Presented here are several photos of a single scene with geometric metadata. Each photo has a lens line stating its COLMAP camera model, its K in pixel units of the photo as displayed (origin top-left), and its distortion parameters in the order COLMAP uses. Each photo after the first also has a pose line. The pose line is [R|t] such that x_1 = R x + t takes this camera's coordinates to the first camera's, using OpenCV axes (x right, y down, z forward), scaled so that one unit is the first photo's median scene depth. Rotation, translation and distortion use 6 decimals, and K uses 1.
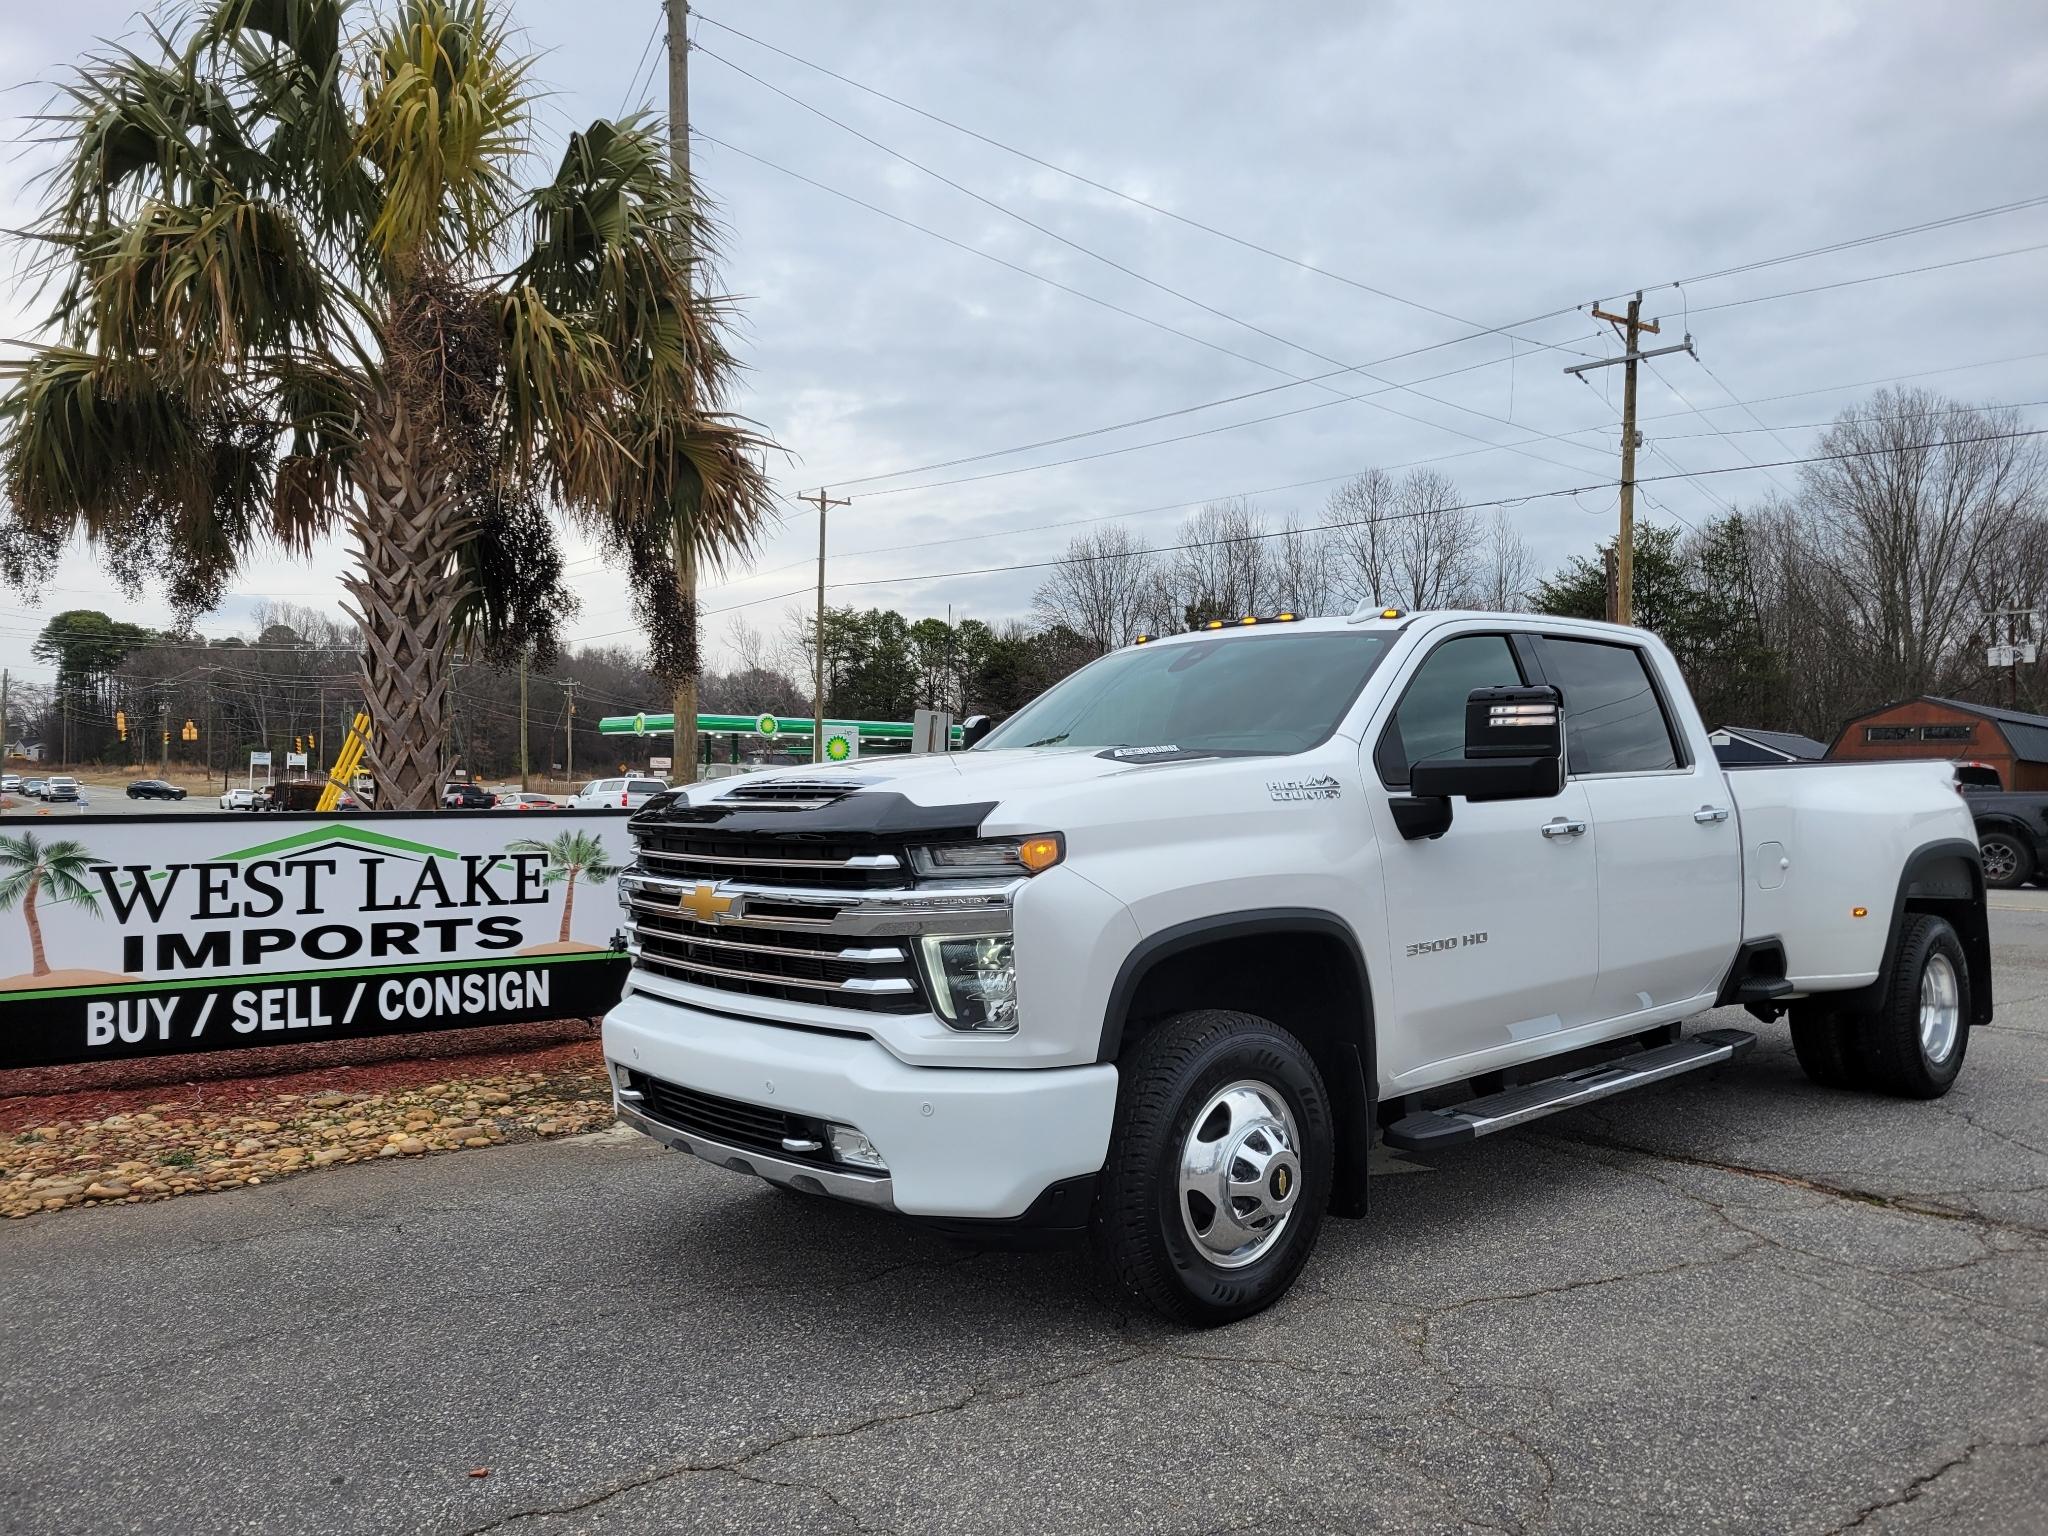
lens RADIAL K [[1536.4, 0, 1037.6], [0, 1536.4, 768.2], [0, 0, 1]] dist [0.059543, -0.043821]
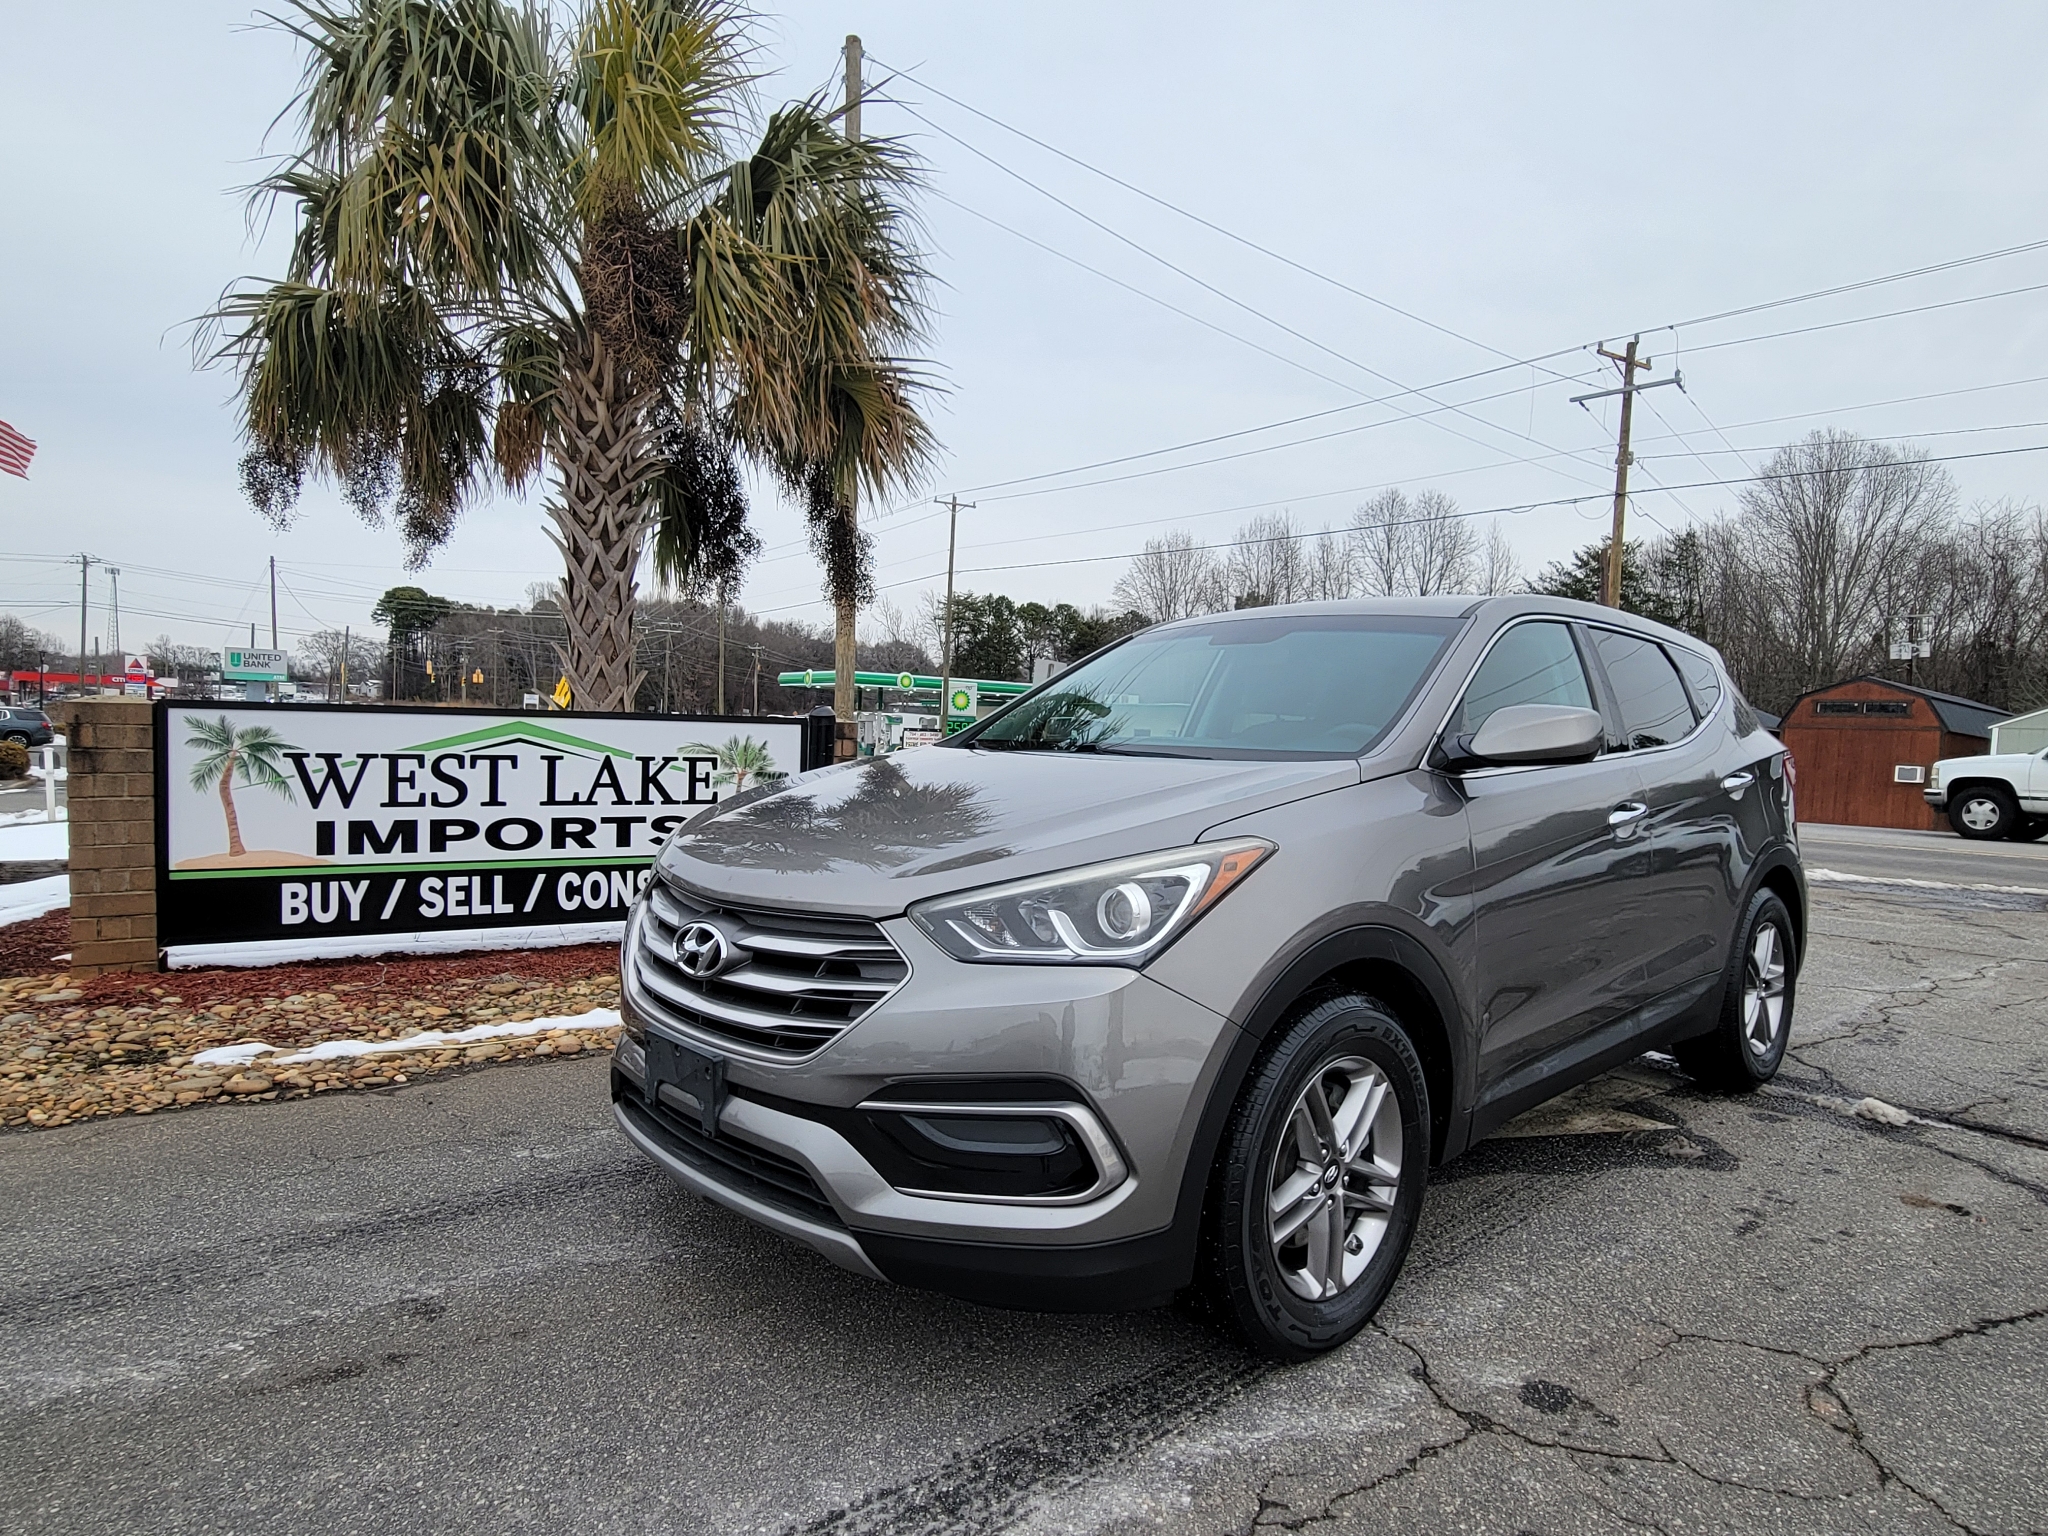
lens RADIAL K [[1172.0, 0, 1036.5], [0, 1172.0, 776.1], [0, 0, 1]] dist [-0.003484, 0.002888]
pose [[0.997822, 0.030182, -0.058654, -0.059116], [-0.027520, 0.998577, 0.045676, 0.027727], [0.059949, -0.043962, 0.997233, 0.239285]]
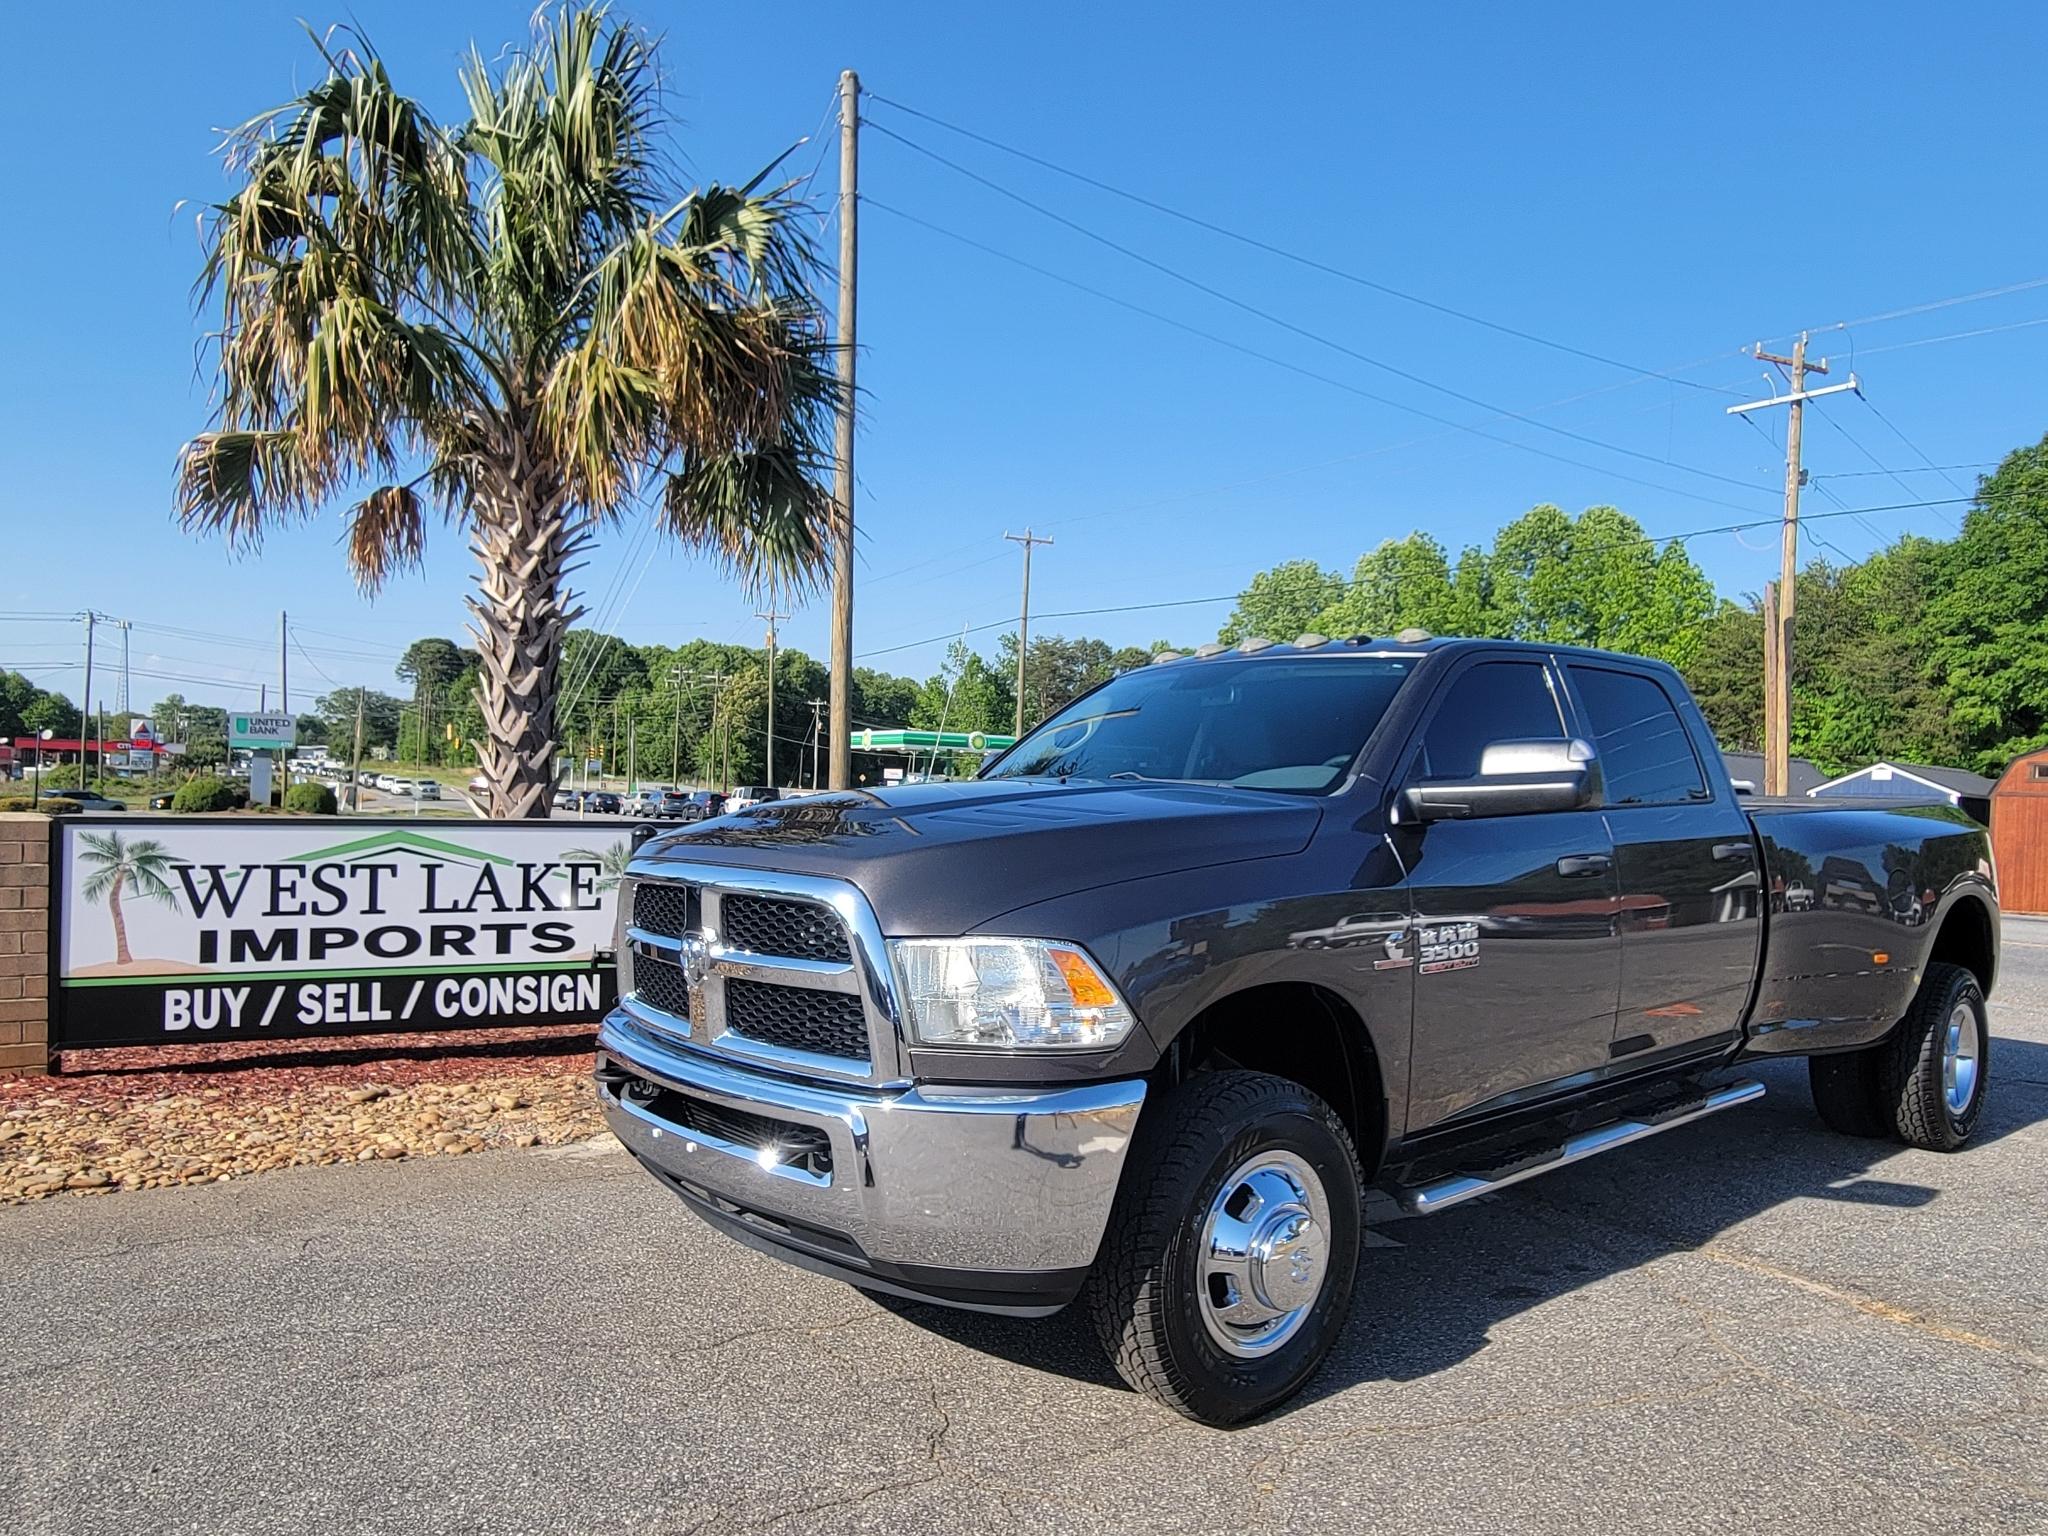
lens RADIAL K [[1385.6, 0, 1047.5], [0, 1385.6, 779.8], [0, 0, 1]] dist [0.002450, -0.003159]
pose [[0.990005, 0.020775, -0.139491, 0.120401], [-0.021125, 0.999776, -0.001033, -0.007204], [0.139438, 0.003970, 0.990223, 0.123709]]
